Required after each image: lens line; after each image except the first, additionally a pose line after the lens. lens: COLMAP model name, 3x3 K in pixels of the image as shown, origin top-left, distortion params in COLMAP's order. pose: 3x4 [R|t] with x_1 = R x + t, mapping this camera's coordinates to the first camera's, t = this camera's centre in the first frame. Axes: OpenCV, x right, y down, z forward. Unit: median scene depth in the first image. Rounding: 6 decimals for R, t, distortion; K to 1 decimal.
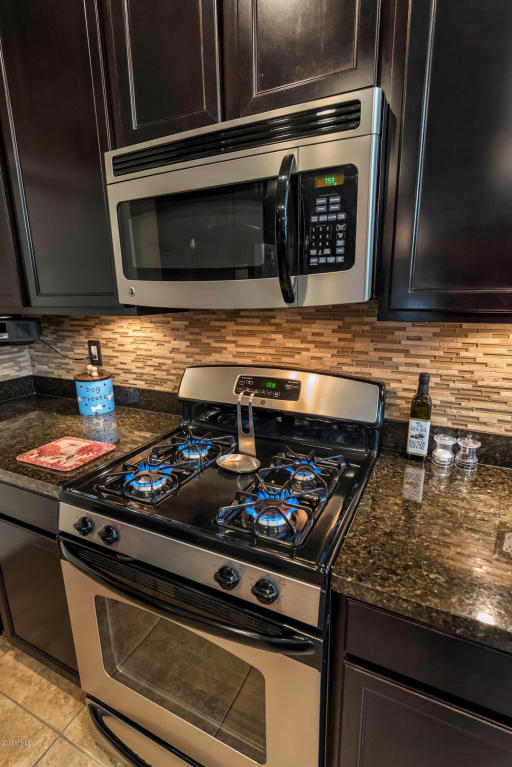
lens RADIAL K [[376.2, 0, 257.0], [0, 376.2, 383.8], [0, 0, 1]] dist [0.002607, 0.000049]
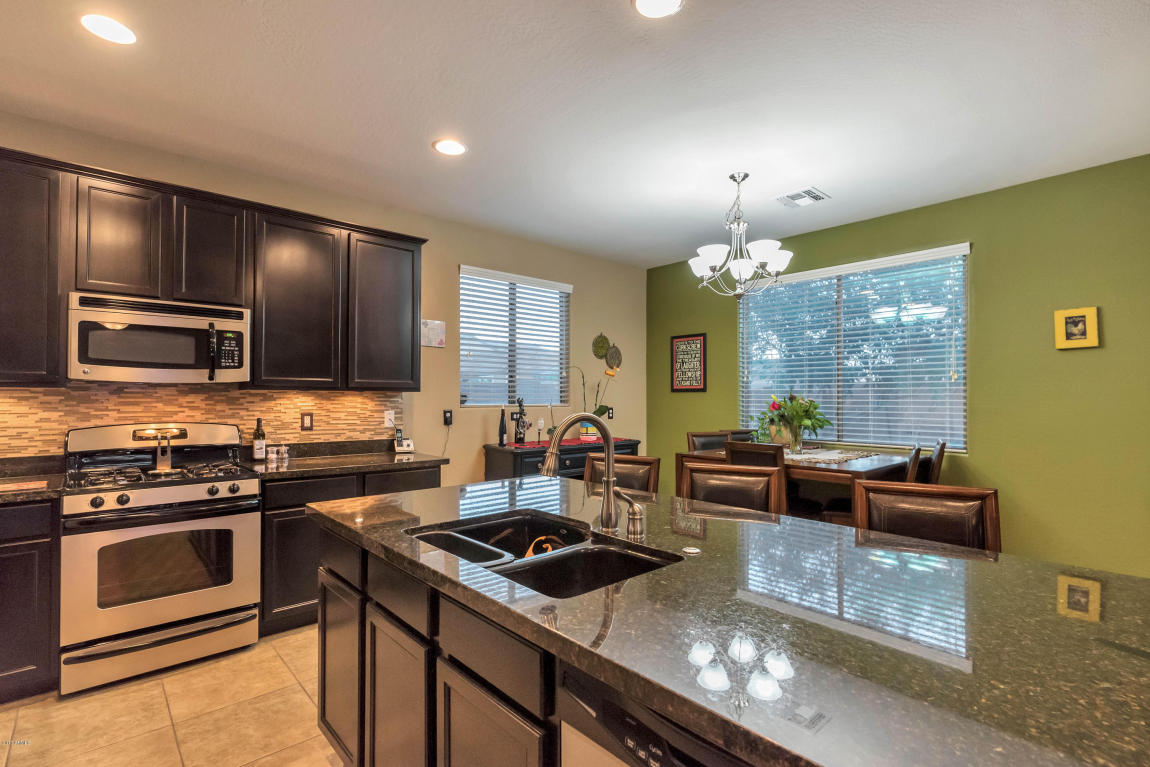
lens RADIAL K [[537.5, 0, 585.9], [0, 537.5, 393.9], [0, 0, 1]] dist [-0.006875, 0.000325]
pose [[0.364619, 0.025718, 0.930801, -1.556361], [0.218700, 0.969291, -0.112452, 0.535378], [-0.905109, 0.244569, 0.347798, -1.598579]]
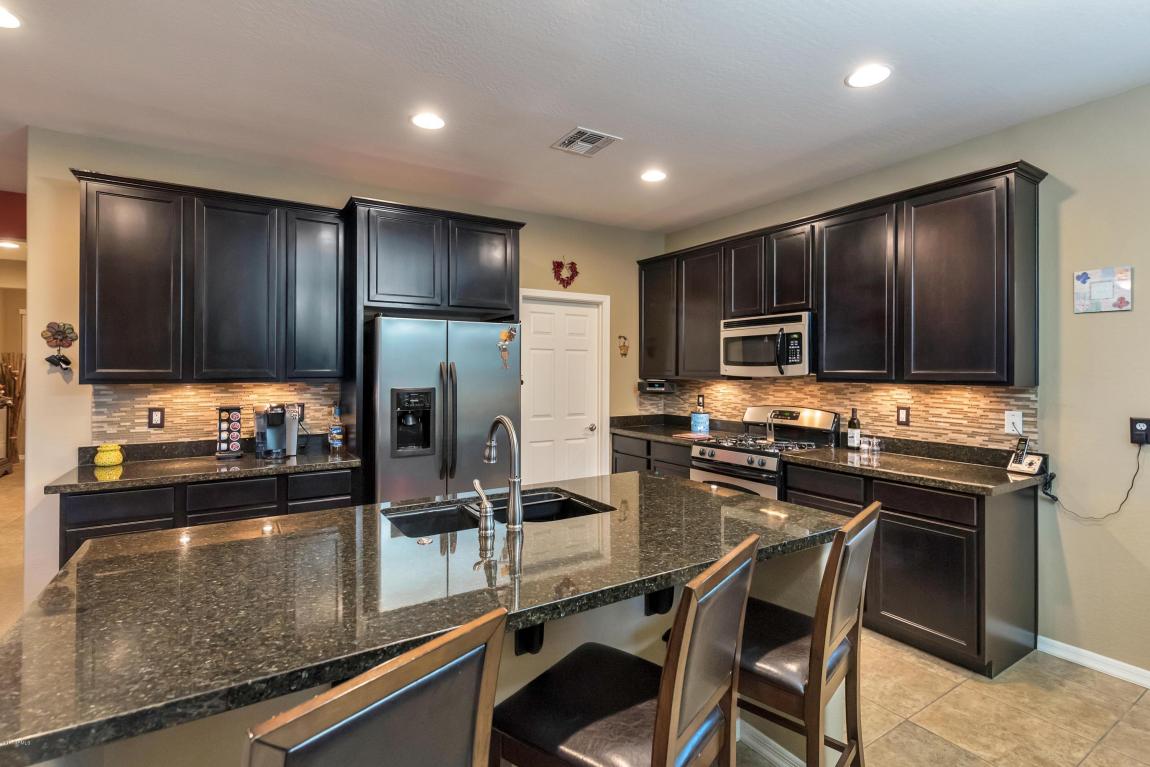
lens RADIAL K [[537.5, 0, 573.8], [0, 537.5, 371.0], [0, 0, 1]] dist [-0.006875, 0.000325]
pose [[0.846775, 0.019724, -0.531586, 0.667848], [-0.145824, 0.969638, -0.196308, 0.575070], [0.511574, 0.243747, 0.823942, -2.312223]]
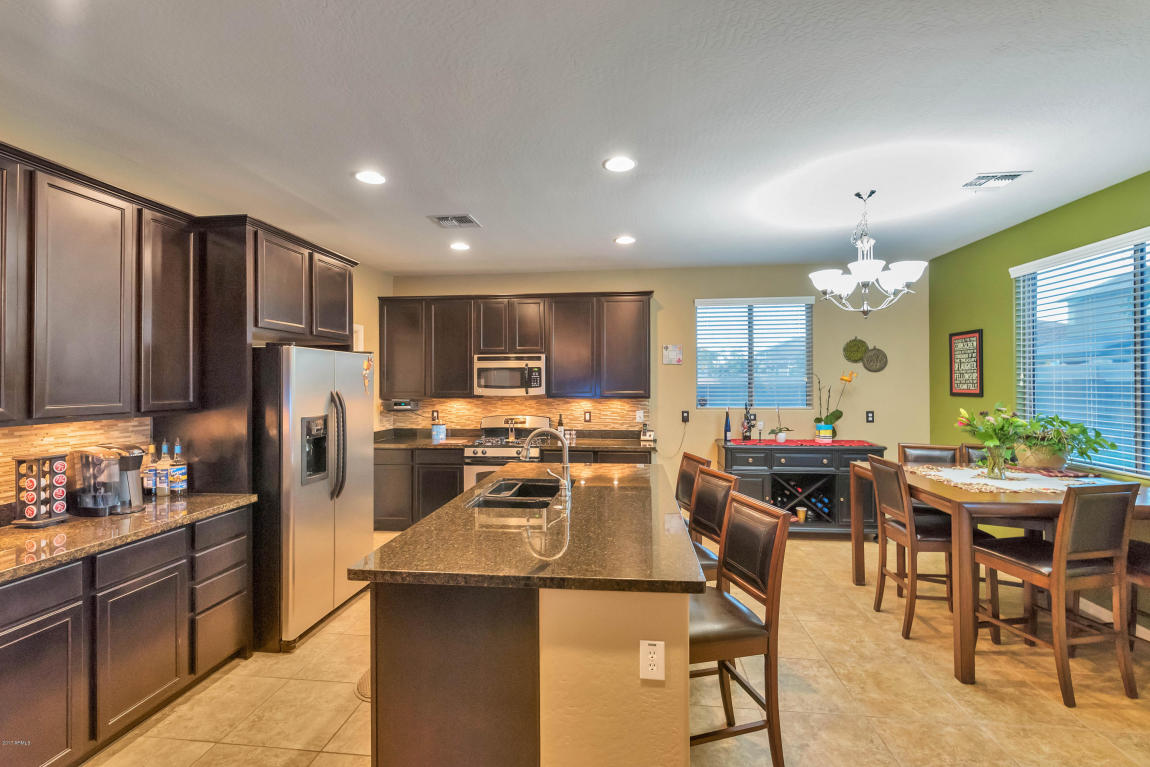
lens RADIAL K [[515.3, 0, 571.2], [0, 515.3, 379.7], [0, 0, 1]] dist [-0.011712, 0.000048]
pose [[0.944017, 0.015520, 0.329533, -1.020362], [0.068054, 0.968247, -0.240556, 0.792814], [-0.322803, 0.249514, 0.912985, -3.381832]]
